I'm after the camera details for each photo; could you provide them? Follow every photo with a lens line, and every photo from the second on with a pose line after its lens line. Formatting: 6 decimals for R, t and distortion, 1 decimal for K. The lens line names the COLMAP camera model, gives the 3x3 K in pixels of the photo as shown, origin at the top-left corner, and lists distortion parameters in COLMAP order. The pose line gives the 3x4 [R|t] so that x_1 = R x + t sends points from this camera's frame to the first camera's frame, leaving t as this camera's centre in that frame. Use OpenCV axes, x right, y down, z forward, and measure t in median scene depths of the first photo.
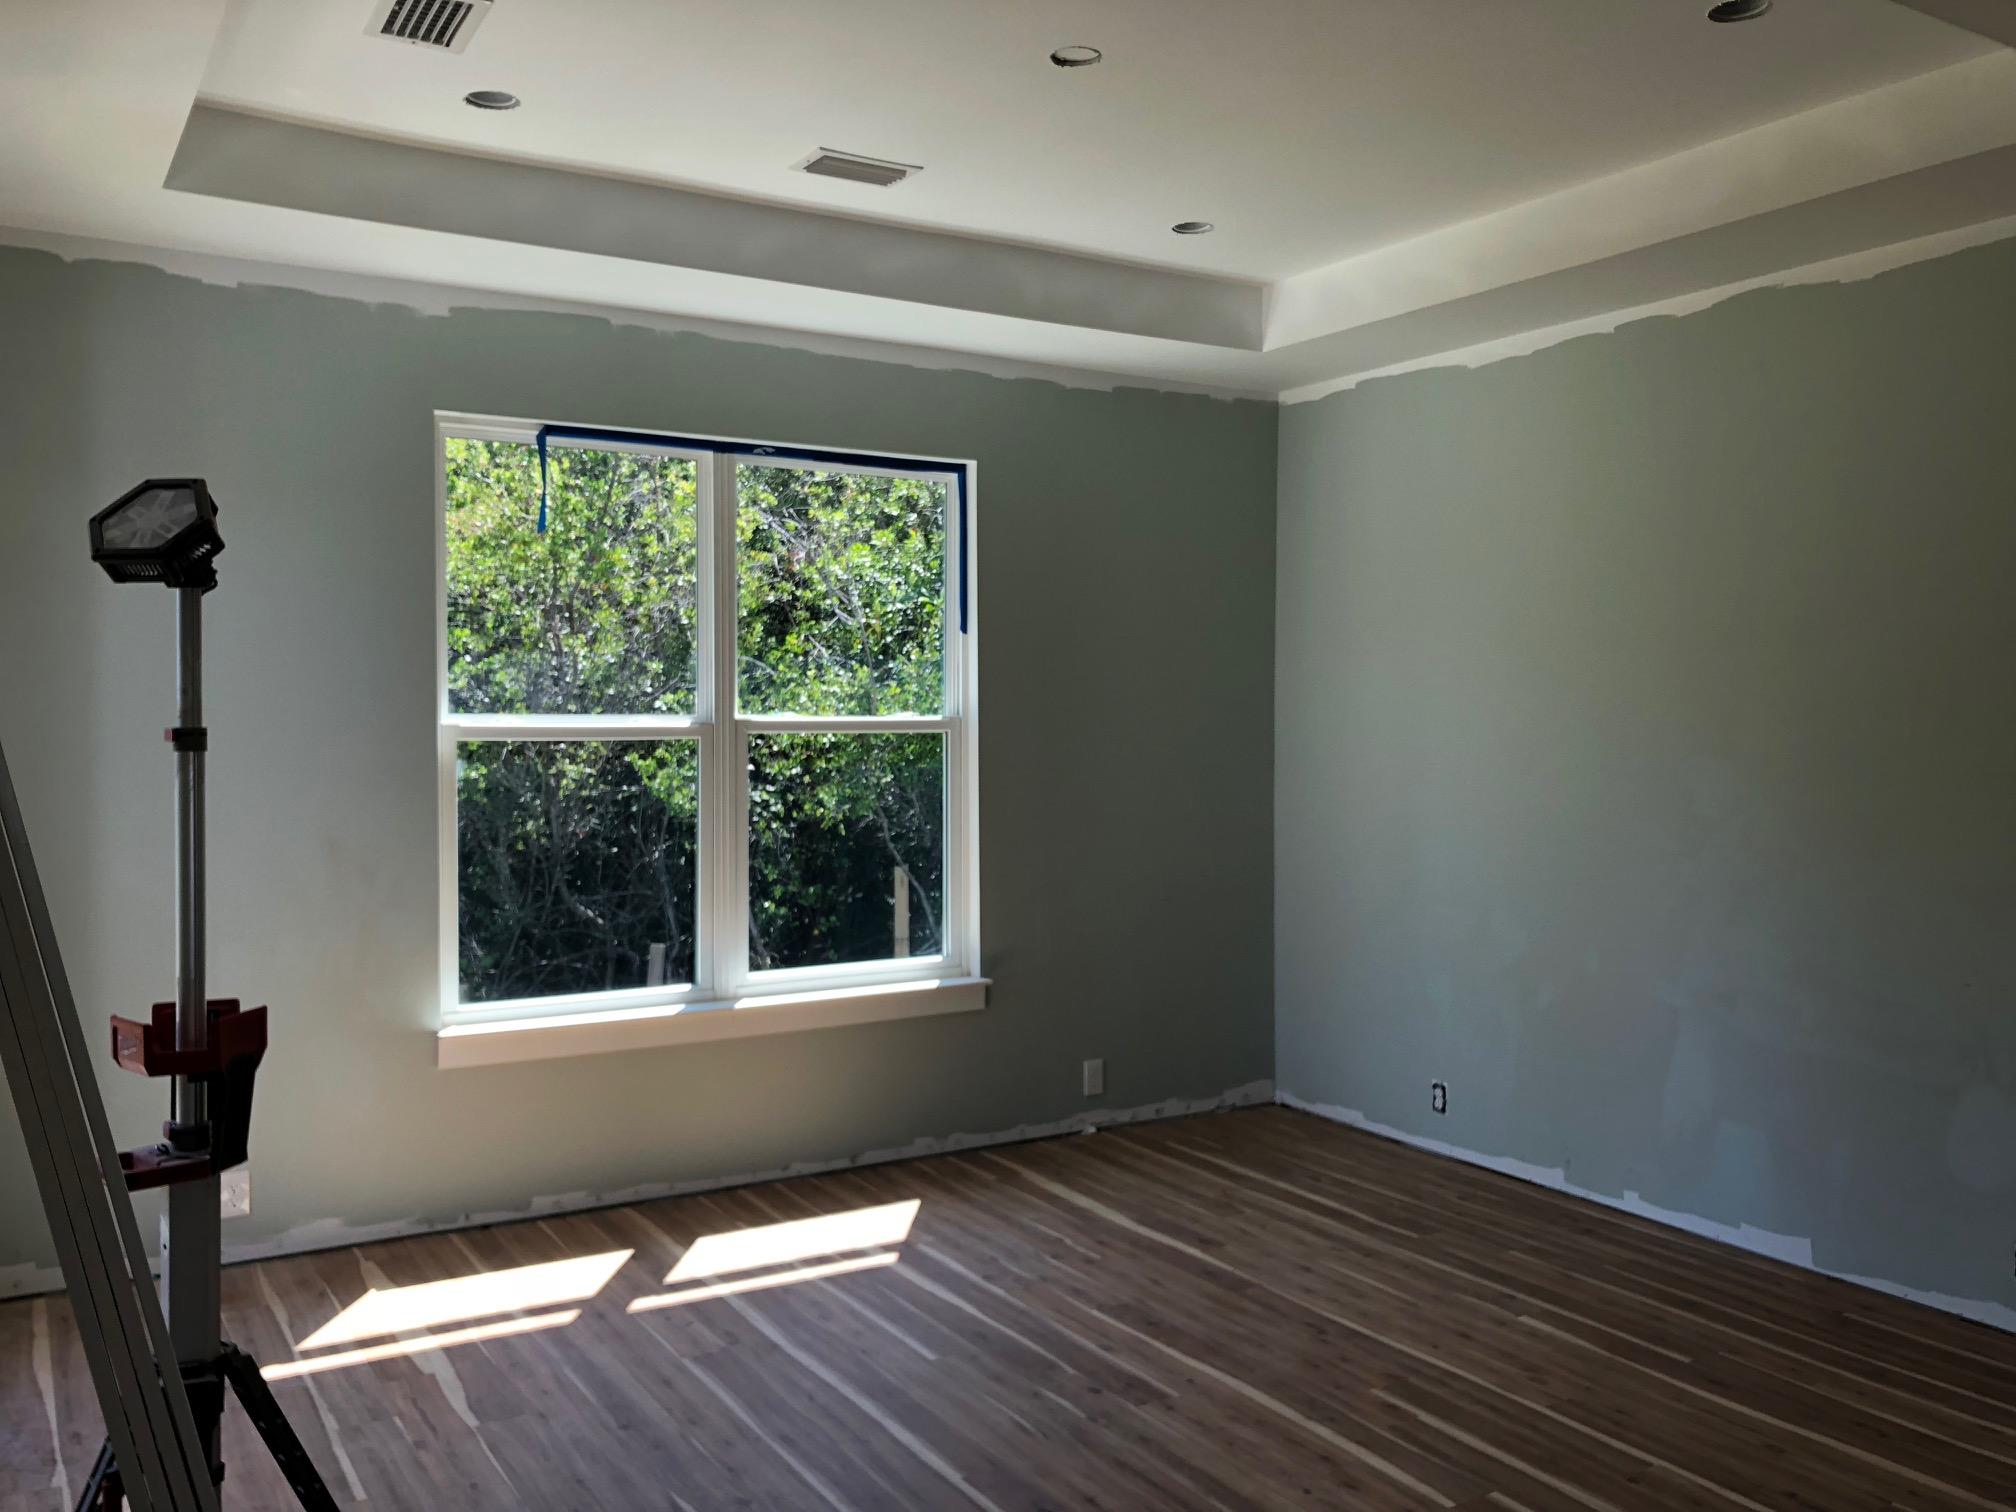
lens RADIAL K [[1677.2, 0, 1006.5], [0, 1677.2, 726.1], [0, 0, 1]] dist [0.034449, 0.000009]
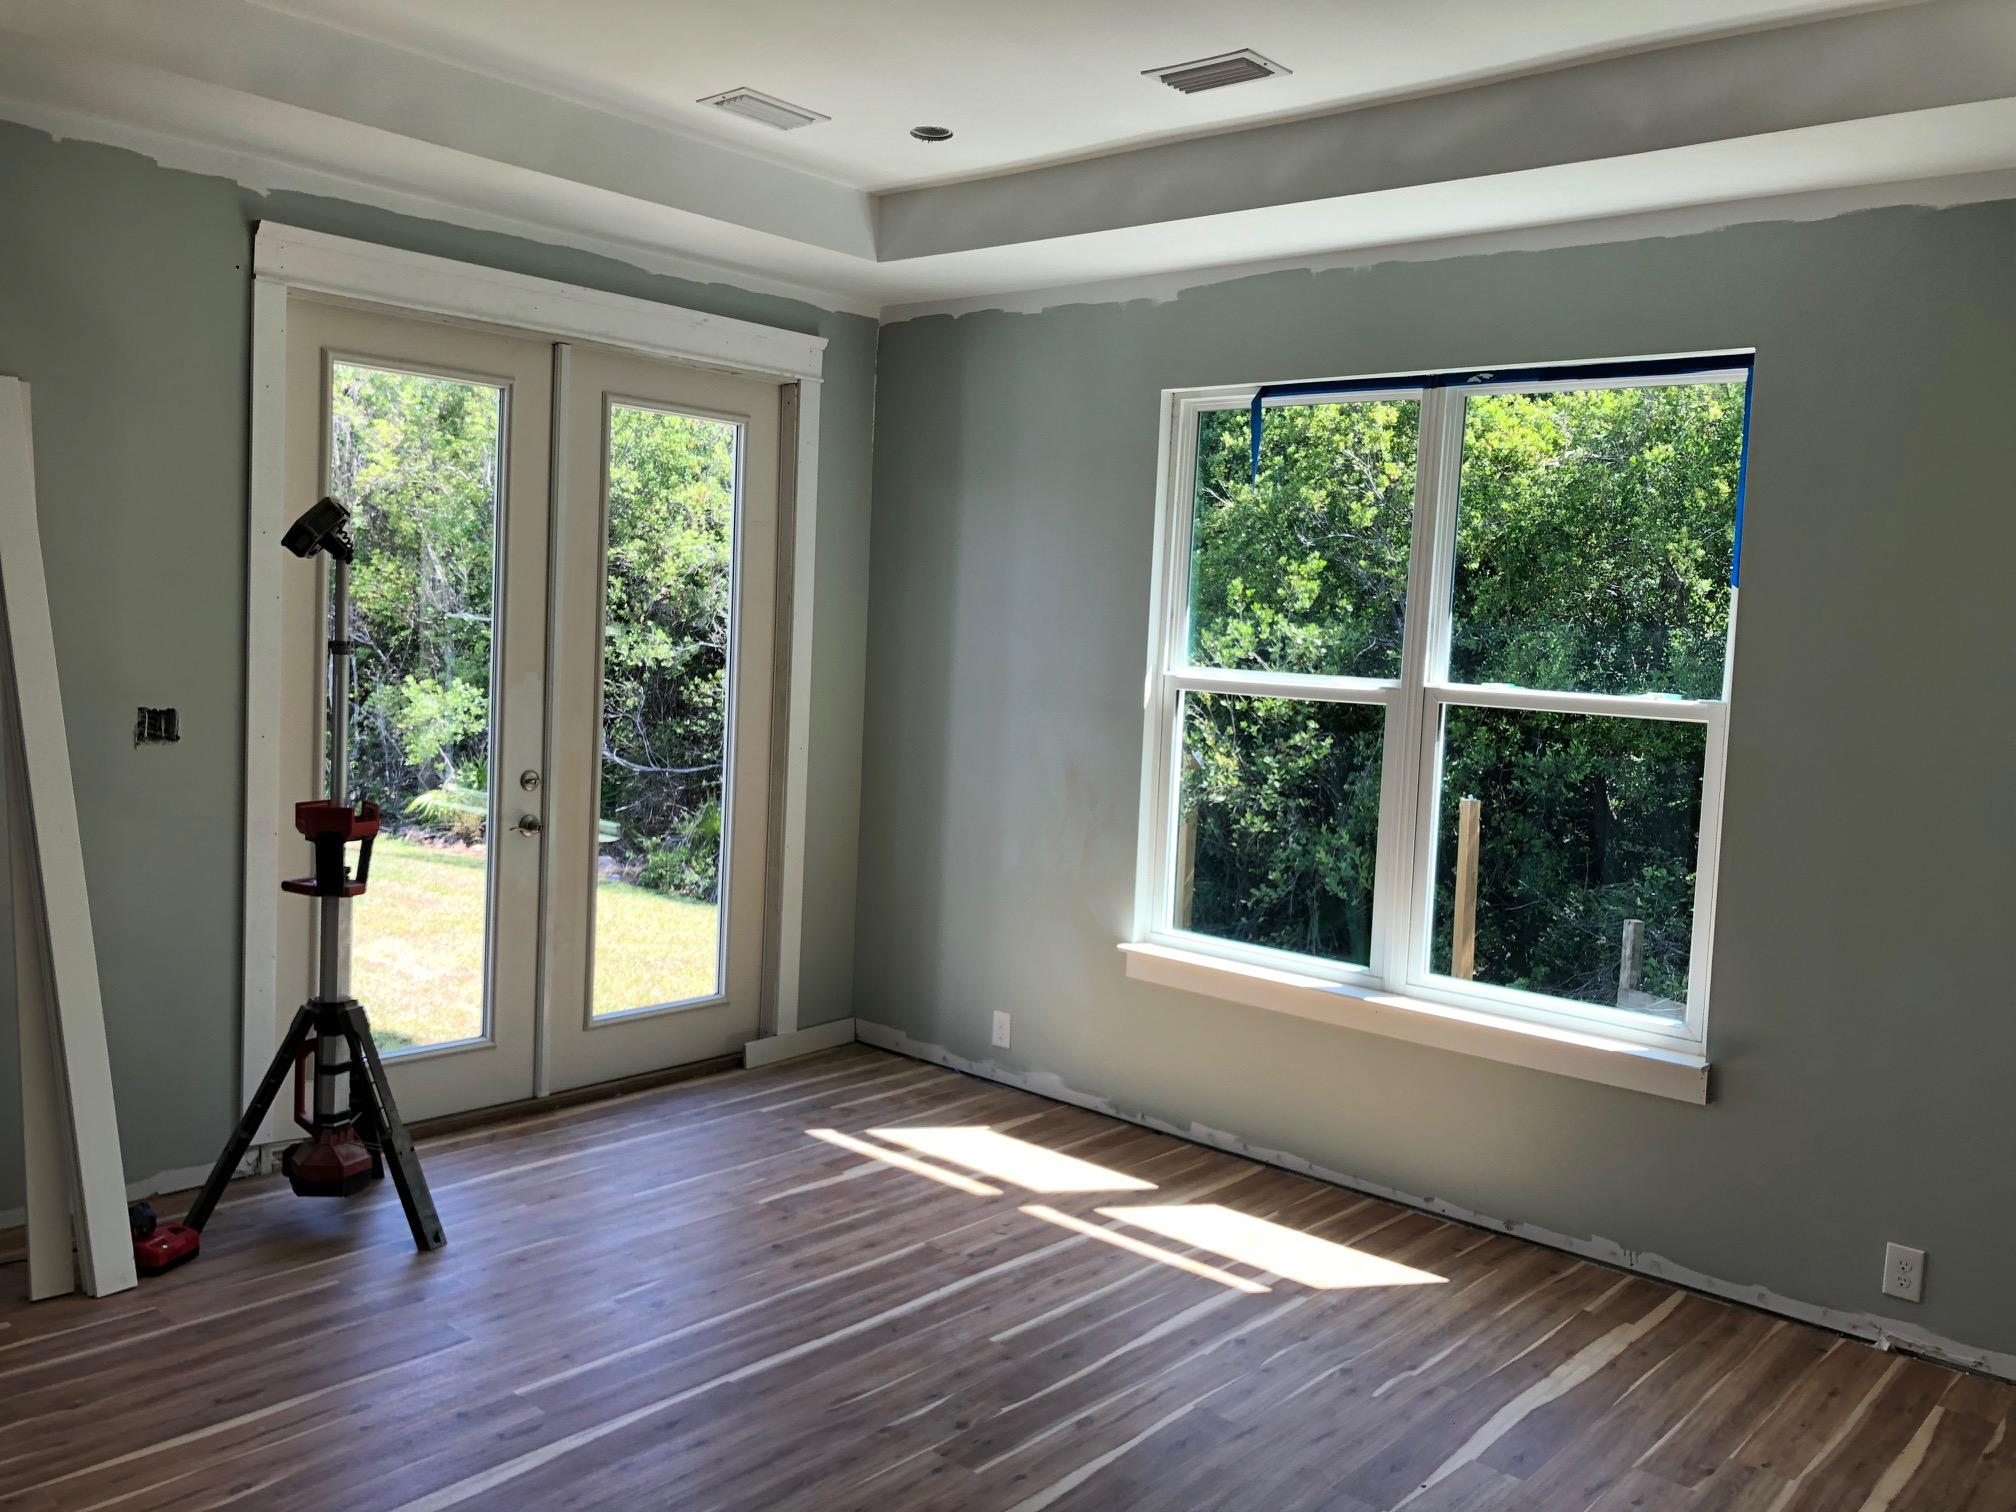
lens RADIAL K [[1677.2, 0, 1006.5], [0, 1677.2, 726.1], [0, 0, 1]] dist [0.034449, 0.000009]
pose [[0.304990, 0.073343, -0.949527, 0.707572], [-0.057413, 0.996633, 0.058541, -0.025792], [0.950623, 0.036661, 0.308174, 0.582198]]
